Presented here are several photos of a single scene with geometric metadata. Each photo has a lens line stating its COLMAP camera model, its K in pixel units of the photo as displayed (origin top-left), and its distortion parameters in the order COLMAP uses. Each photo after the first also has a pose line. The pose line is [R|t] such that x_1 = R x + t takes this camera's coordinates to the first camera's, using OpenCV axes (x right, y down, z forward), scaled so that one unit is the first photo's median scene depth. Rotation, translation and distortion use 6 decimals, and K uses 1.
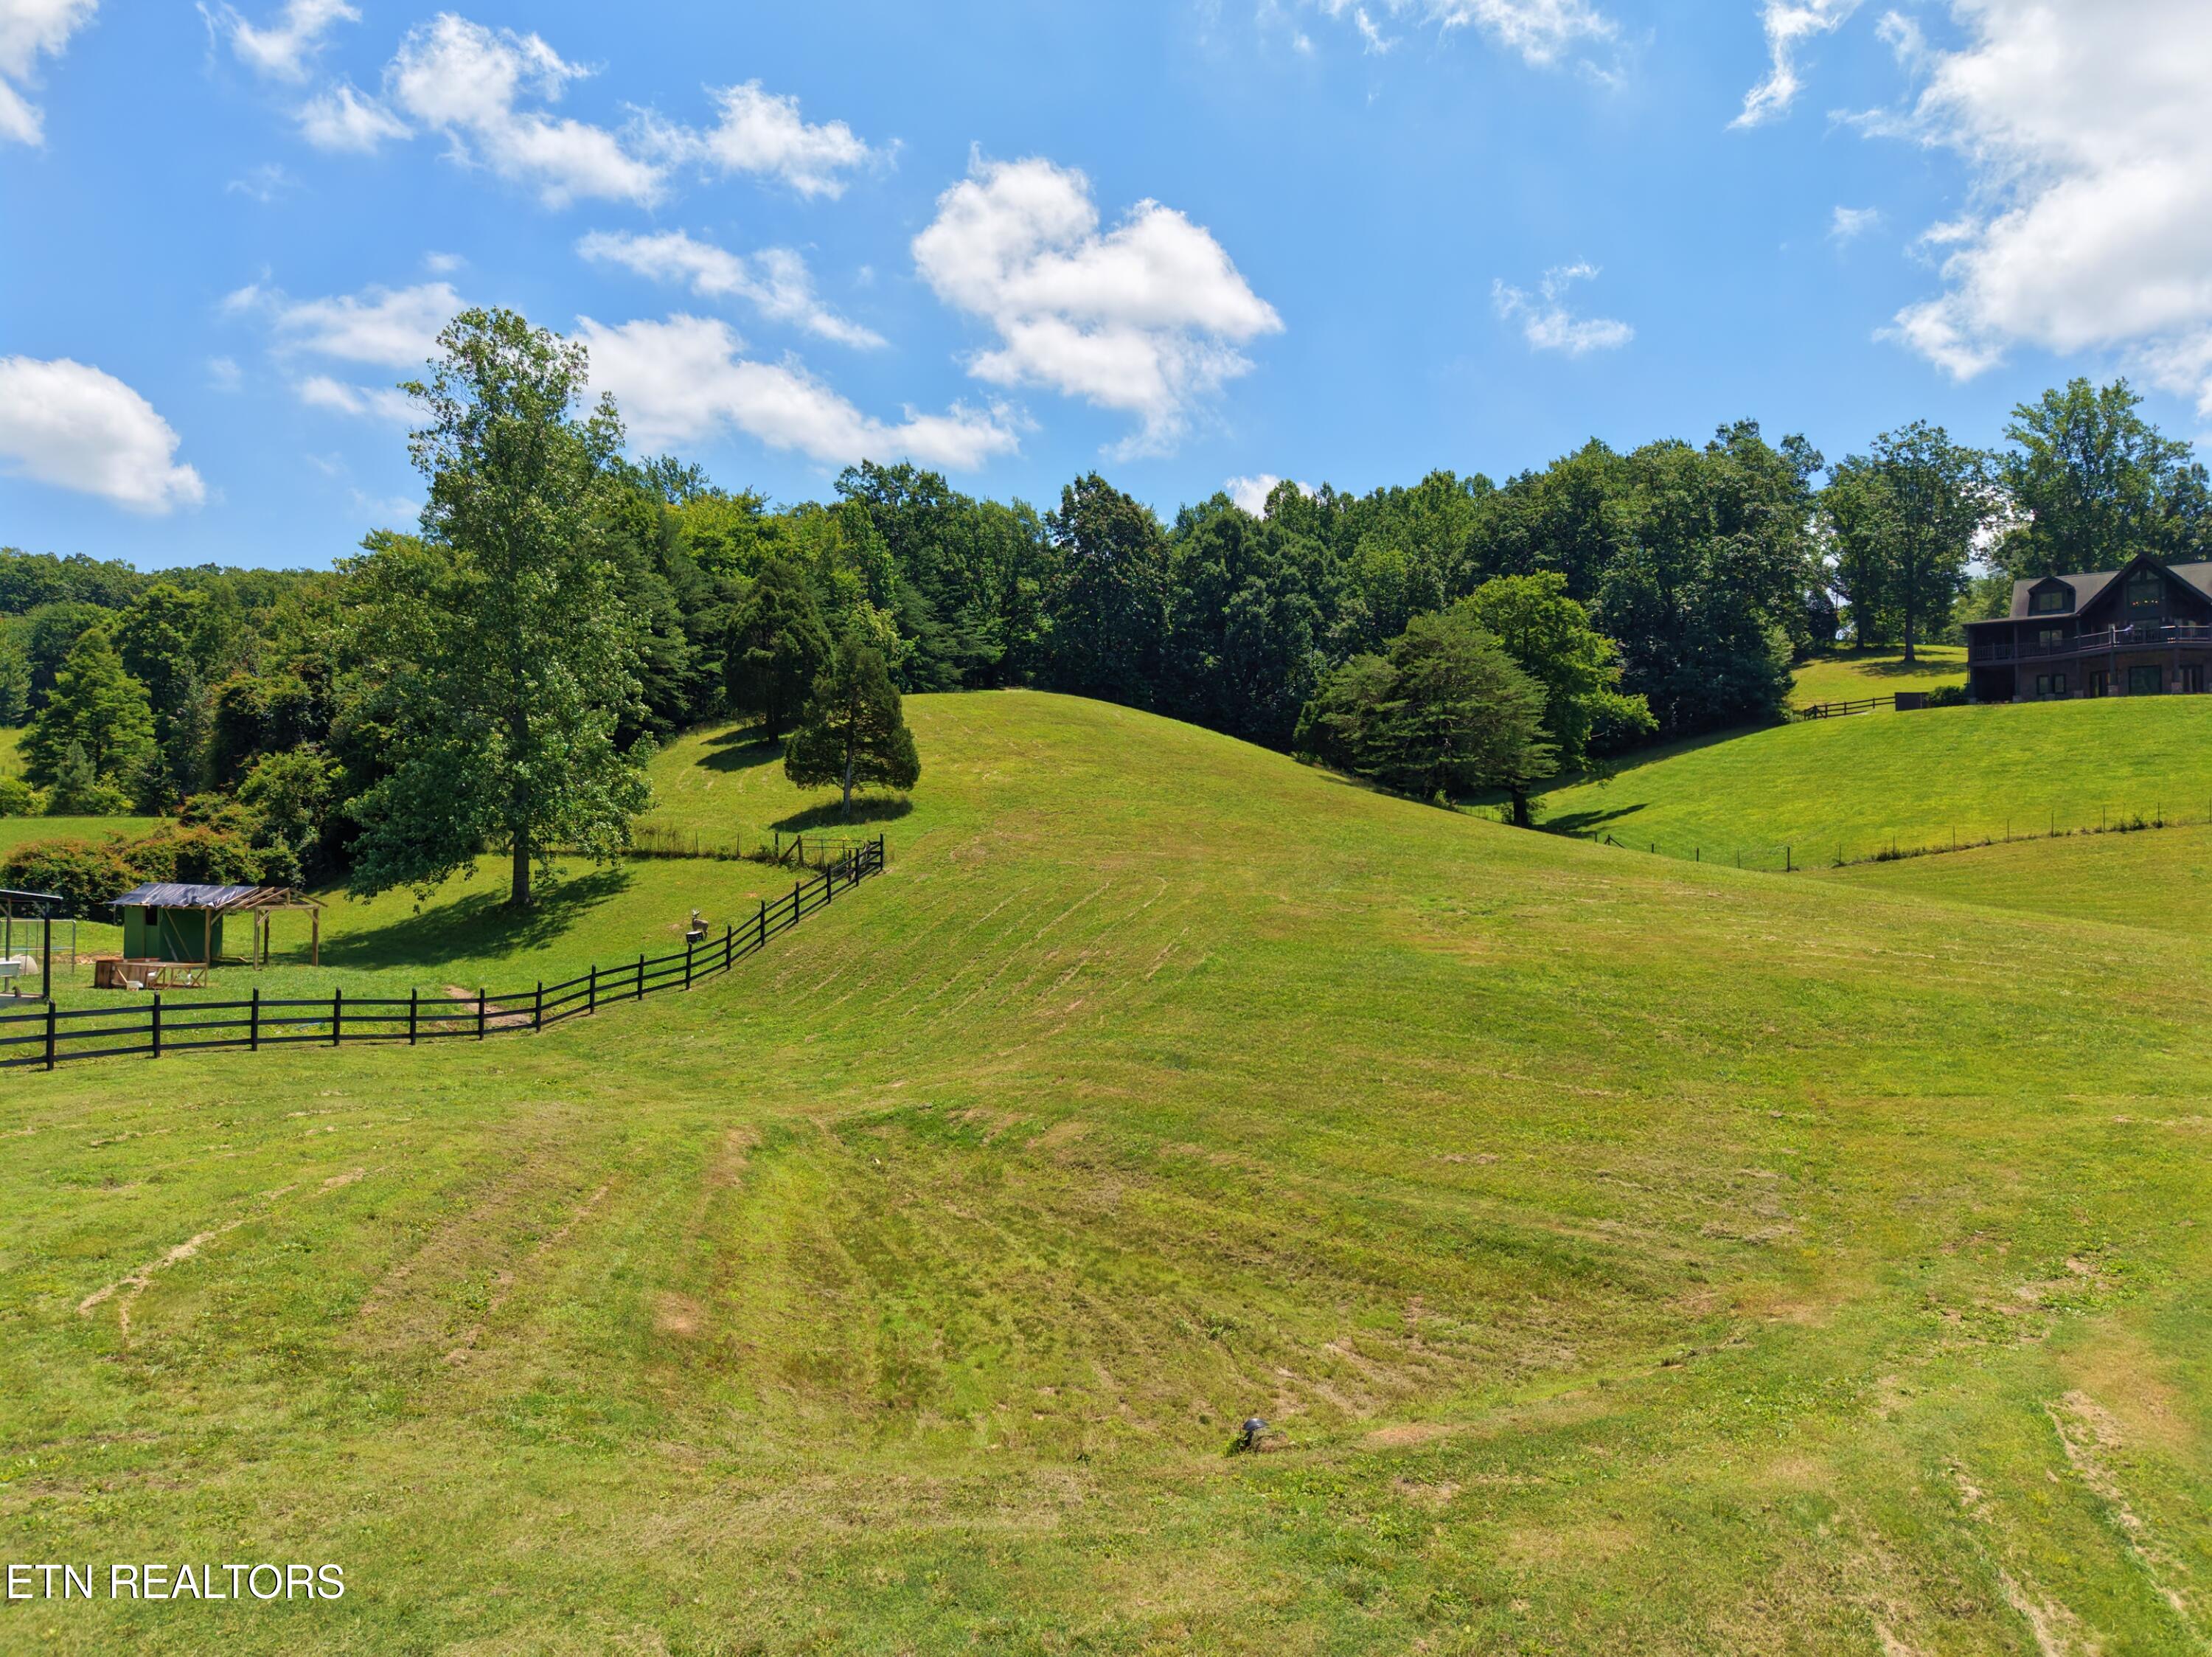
lens RADIAL K [[1475.8, 0, 1098.9], [0, 1475.8, 829.9], [0, 0, 1]] dist [0.048872, -0.057146]
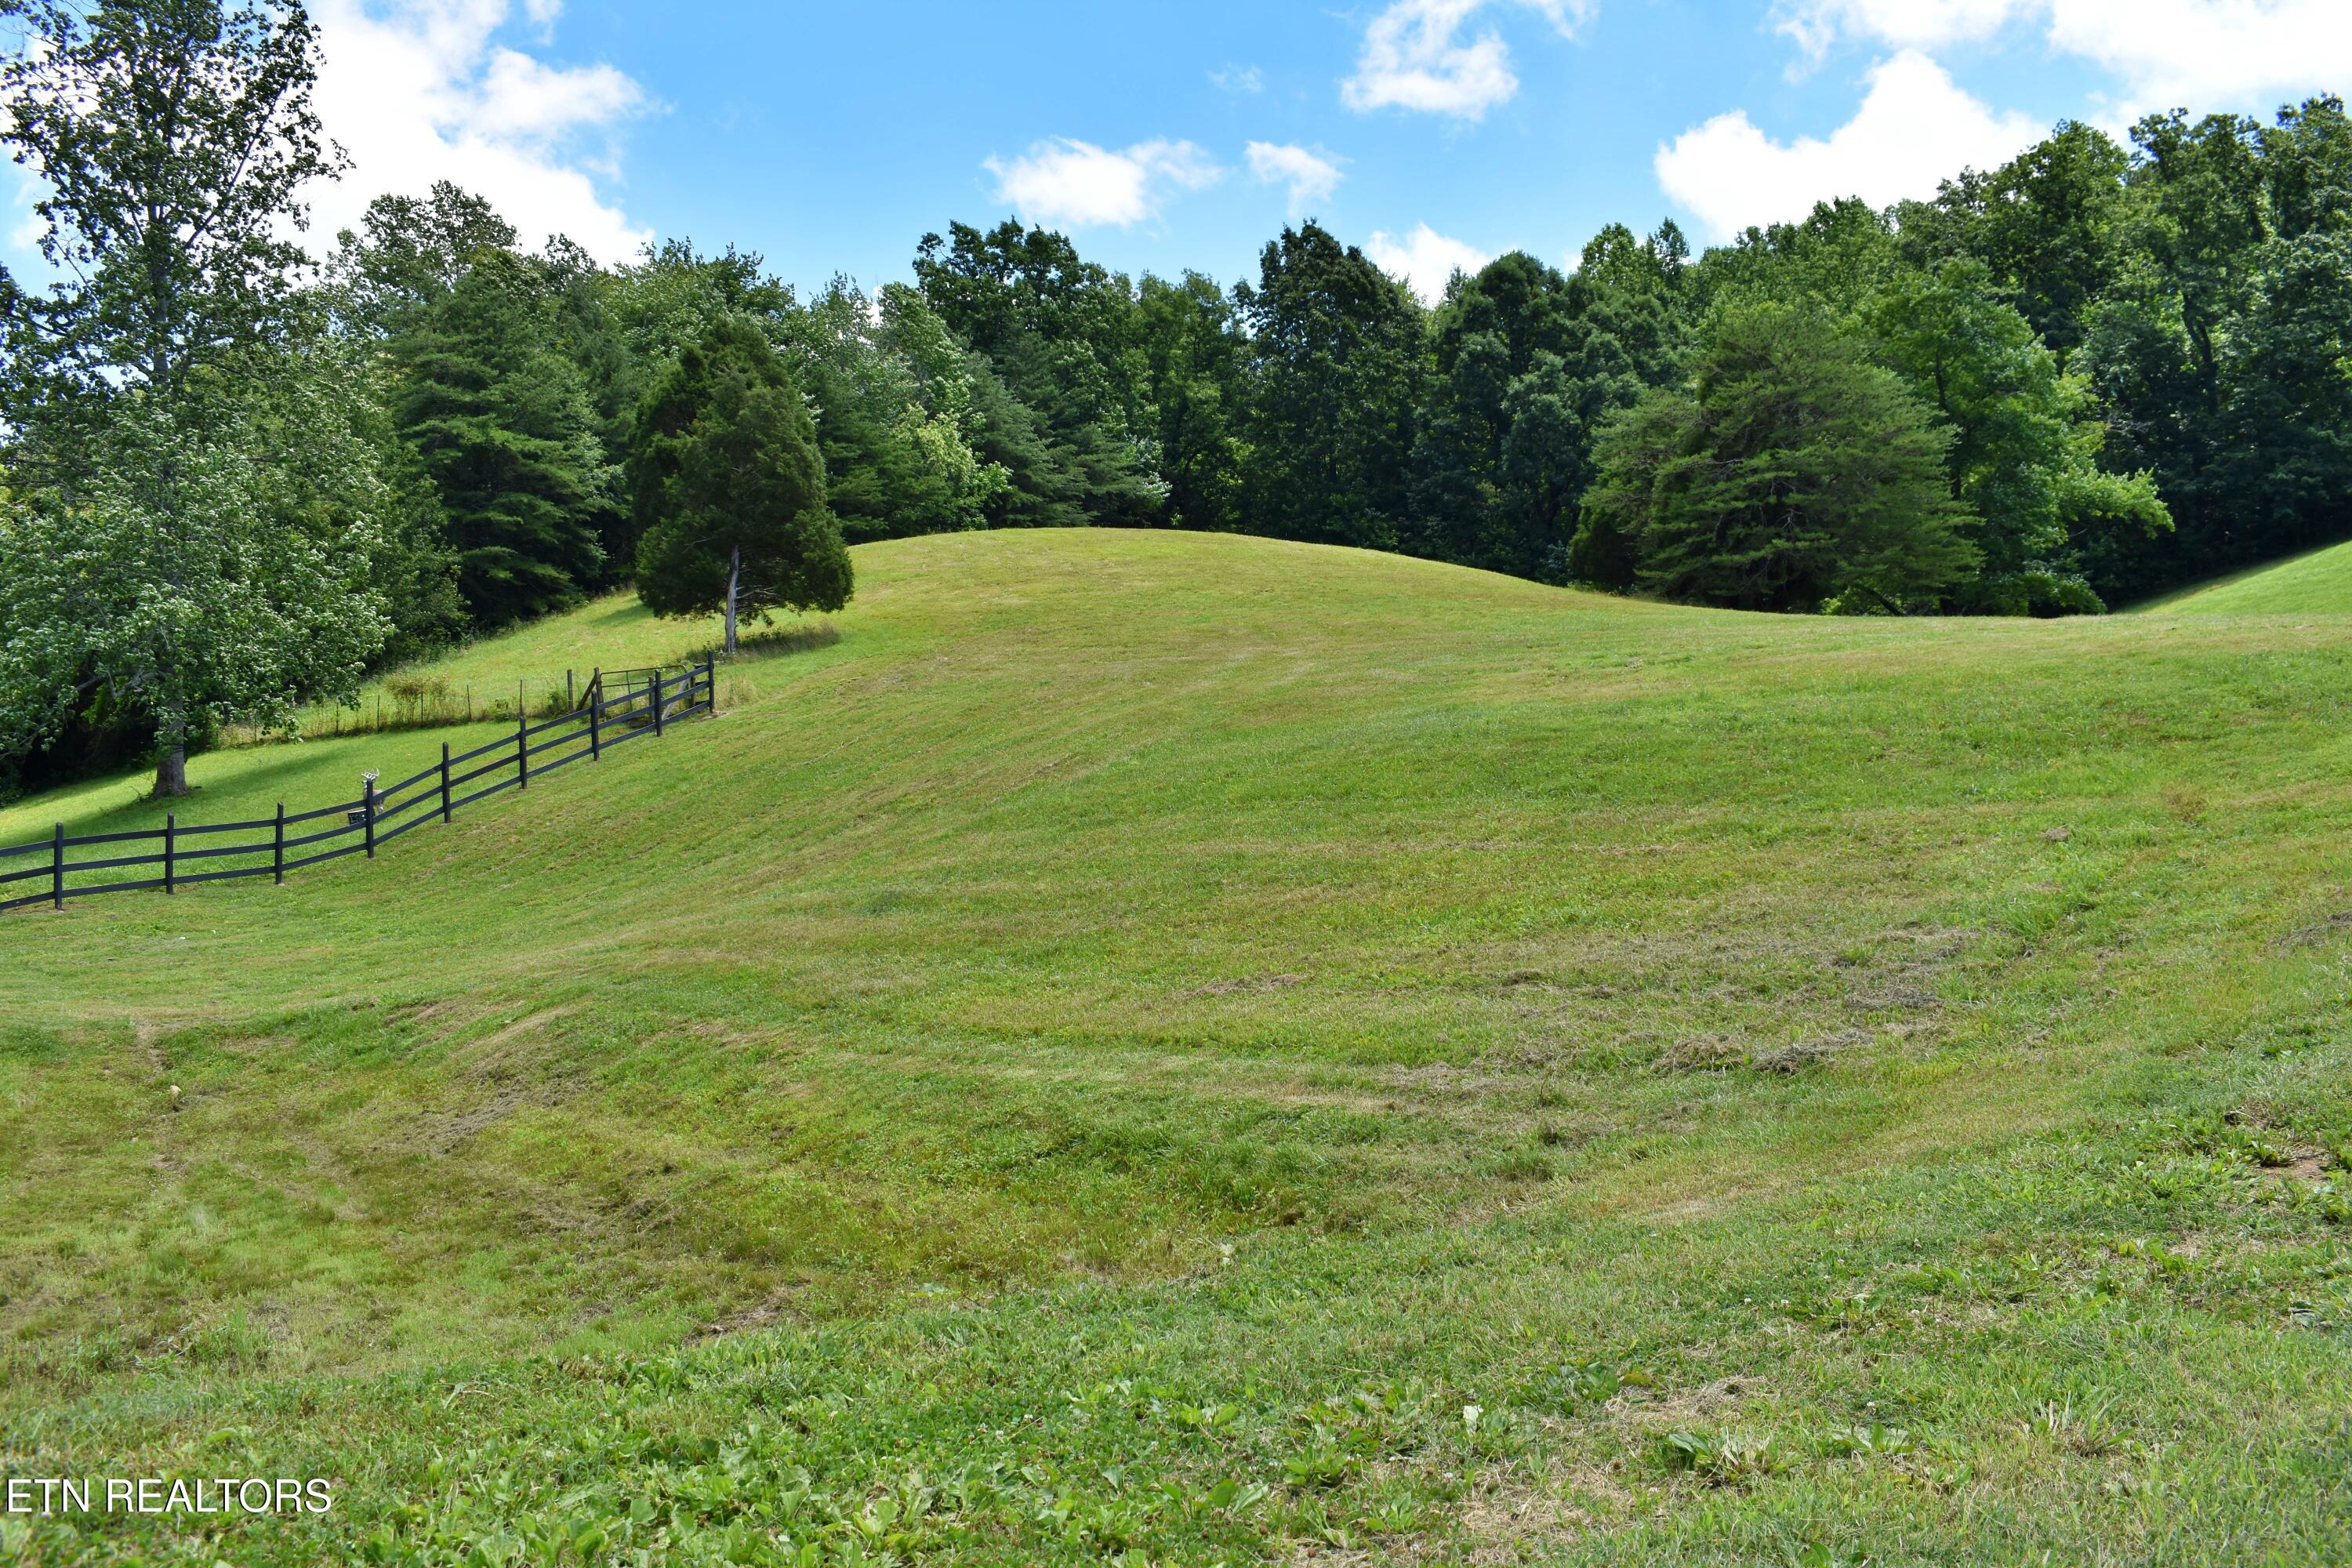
lens RADIAL K [[2093.9, 0, 1176.0], [0, 2093.9, 784.0], [0, 0, 1]] dist [-0.090841, 0.010392]
pose [[0.990114, -0.038599, -0.134852, 0.065215], [0.034960, 0.998961, -0.029248, 0.039108], [0.135841, 0.024244, 0.990434, 0.098241]]
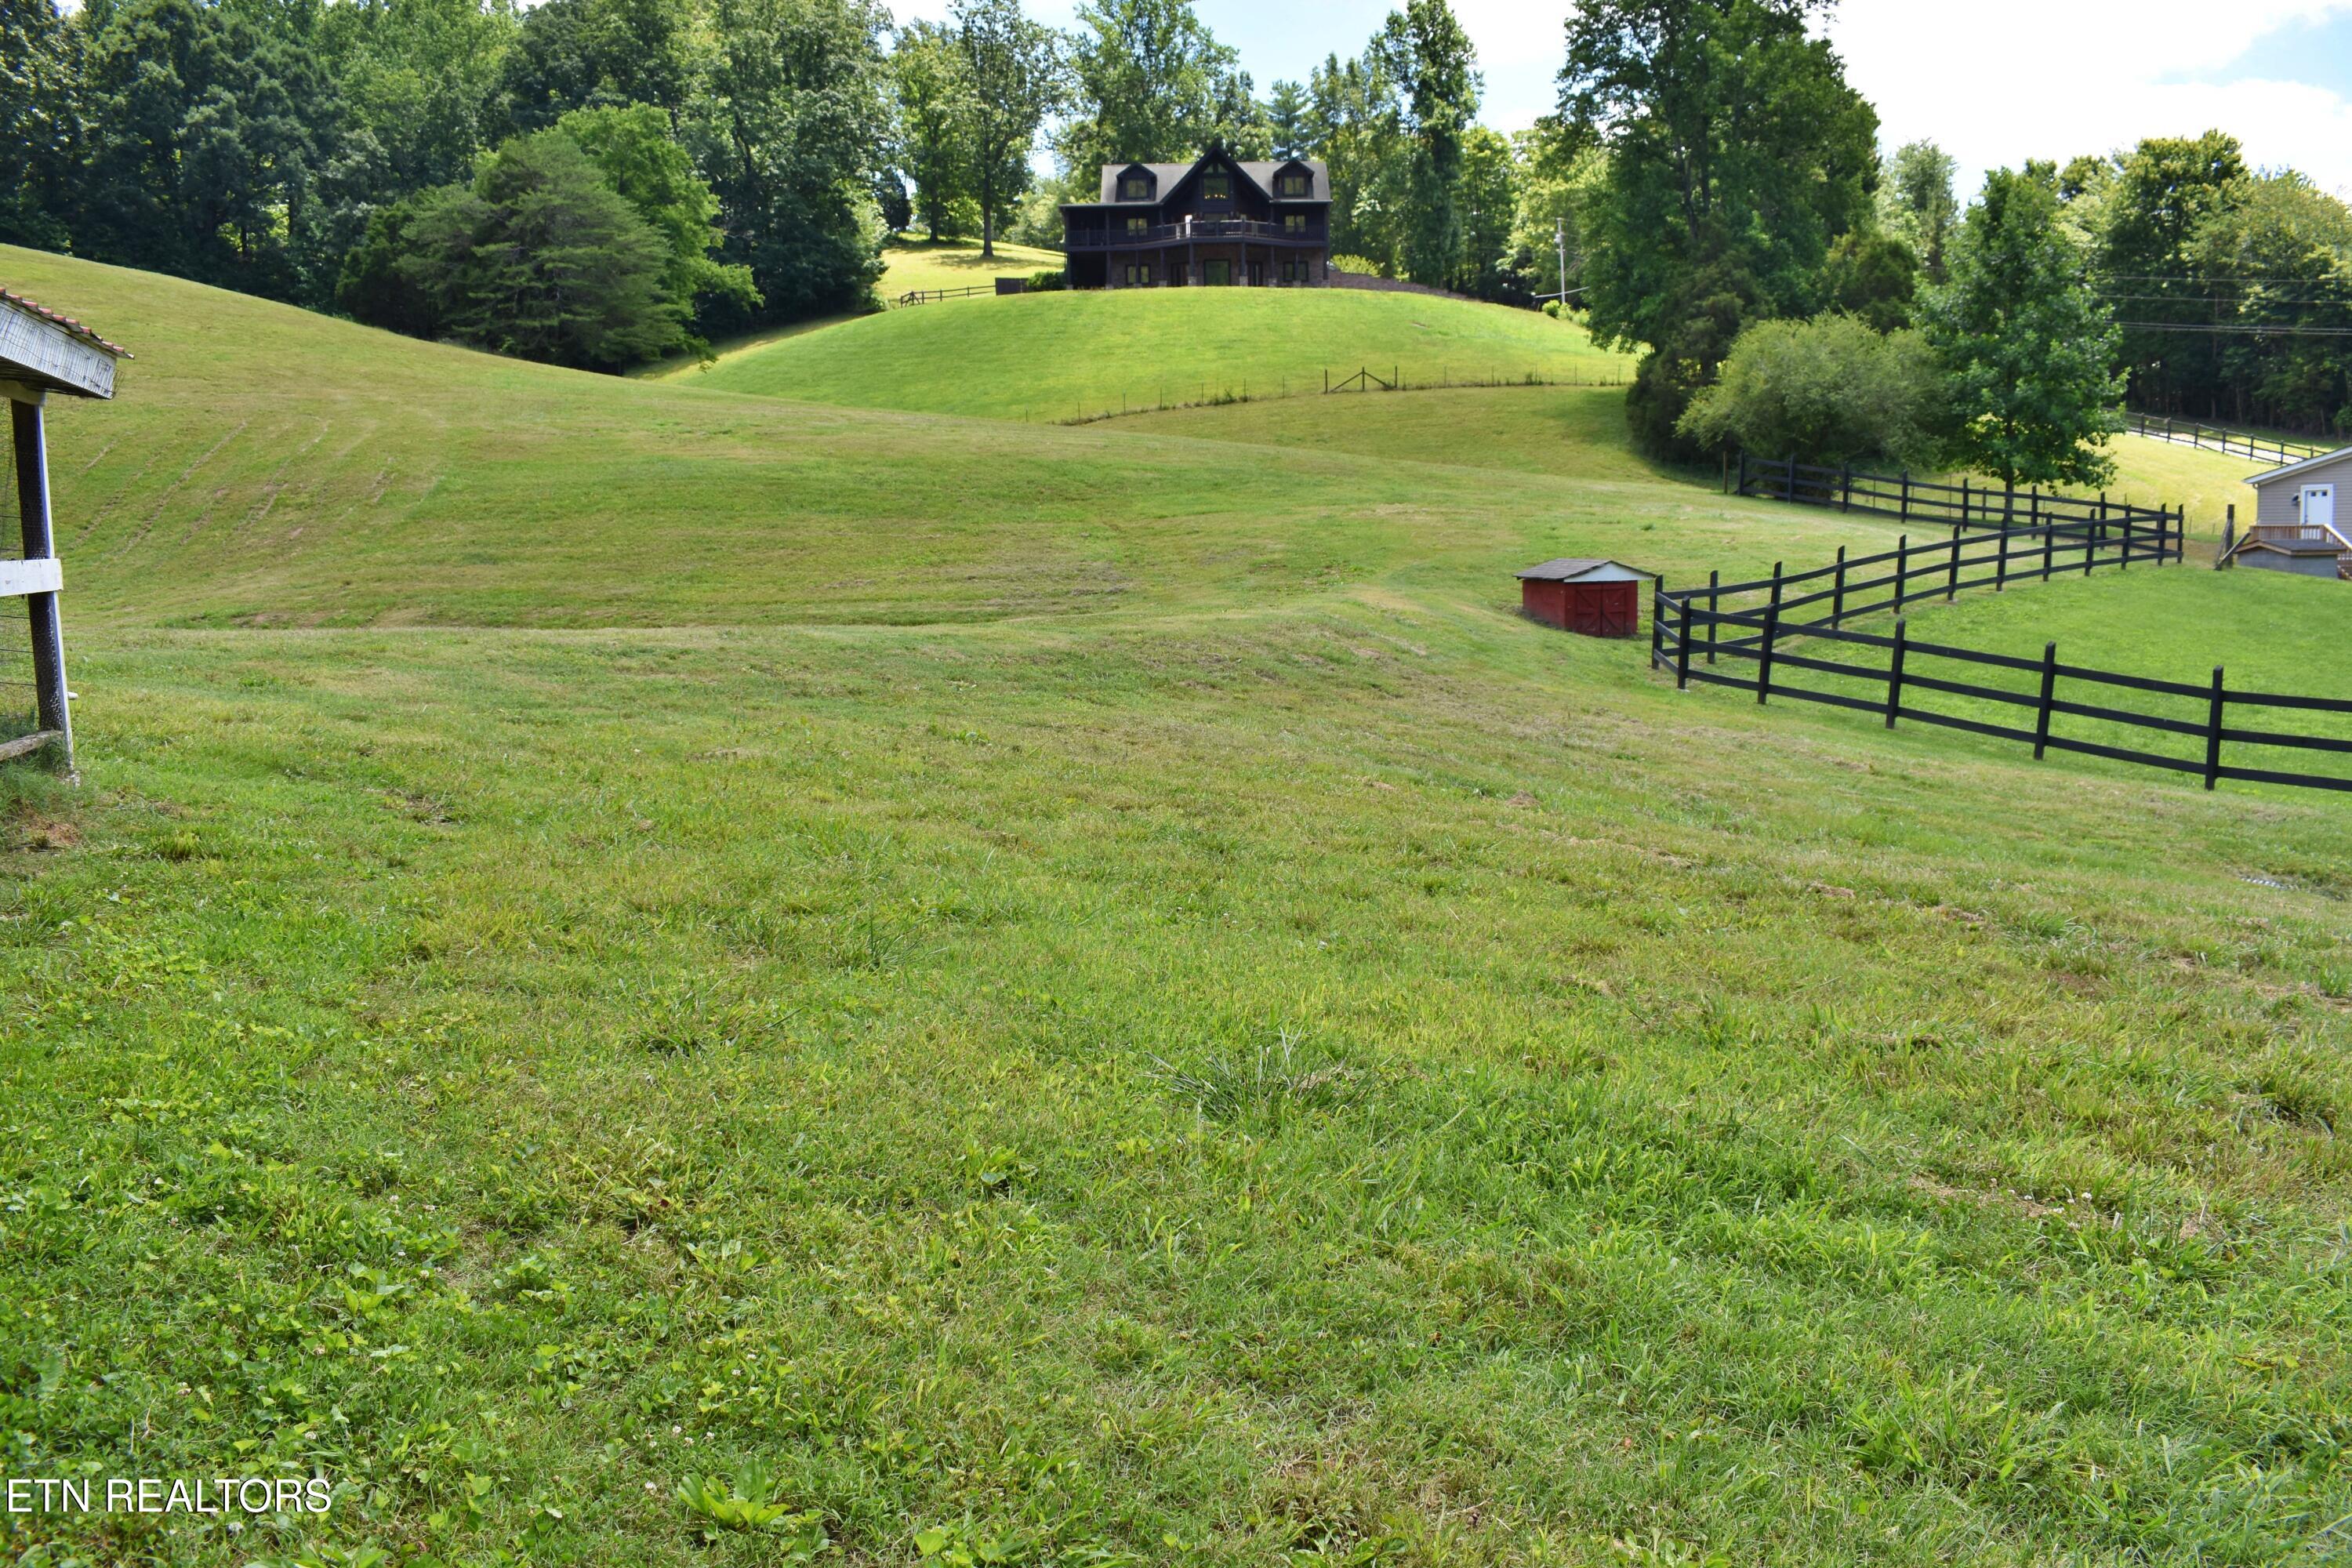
lens RADIAL K [[1977.7, 0, 1180.7], [0, 1977.7, 774.8], [0, 0, 1]] dist [-0.096709, 0.016682]
pose [[0.812888, -0.087474, 0.575813, -0.085768], [0.005843, 0.989832, 0.142120, 0.034212], [-0.582390, -0.112164, 0.805134, -0.071372]]
